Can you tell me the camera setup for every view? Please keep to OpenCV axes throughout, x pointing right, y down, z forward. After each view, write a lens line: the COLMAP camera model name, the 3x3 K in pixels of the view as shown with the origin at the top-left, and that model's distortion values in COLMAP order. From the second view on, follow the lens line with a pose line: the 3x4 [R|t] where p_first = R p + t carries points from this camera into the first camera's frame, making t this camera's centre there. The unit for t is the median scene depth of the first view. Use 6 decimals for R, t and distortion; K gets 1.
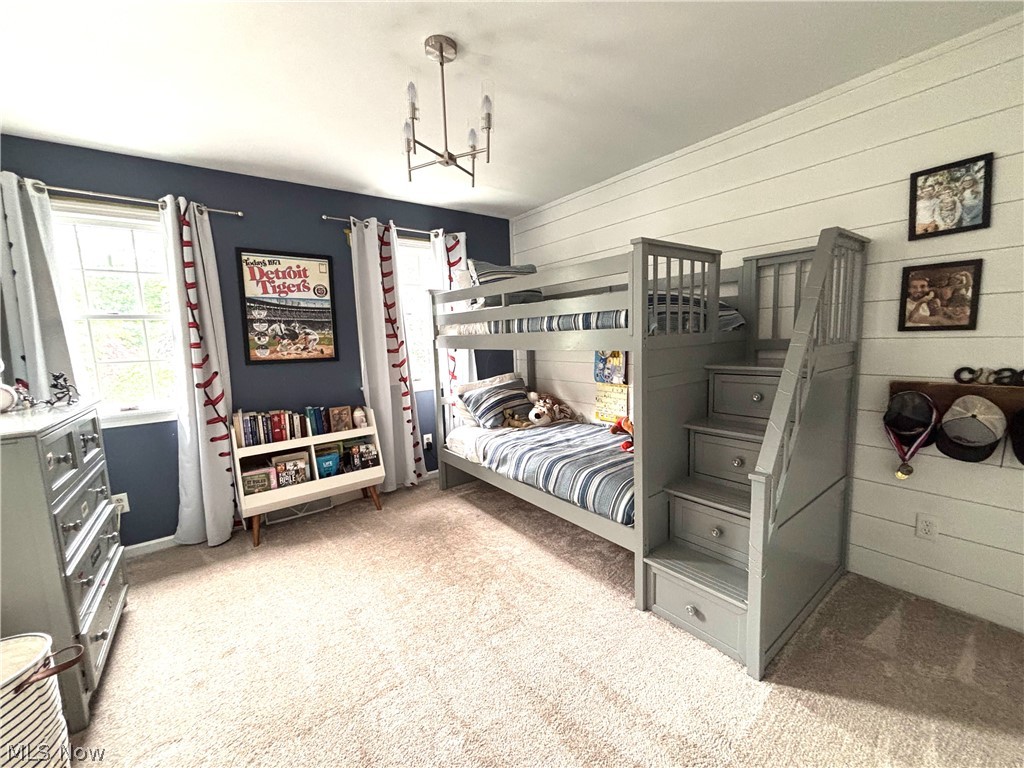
lens RADIAL K [[409.0, 0, 514.3], [0, 409.0, 382.6], [0, 0, 1]] dist [0.000615, 0.000016]
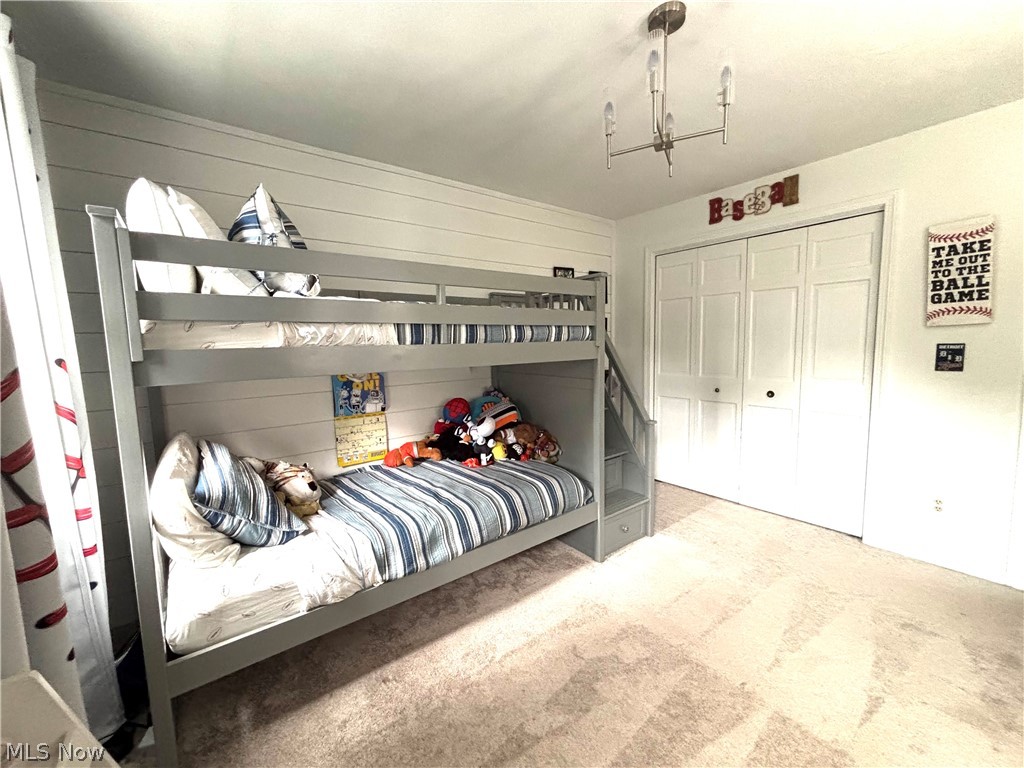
lens RADIAL K [[409.0, 0, 513.5], [0, 409.0, 385.8], [0, 0, 1]] dist [0.000615, 0.000016]
pose [[-0.009746, -0.069864, 0.997509, -0.628377], [0.138748, 0.987812, 0.070540, -0.076349], [-0.990280, 0.139090, 0.000066, 0.809406]]
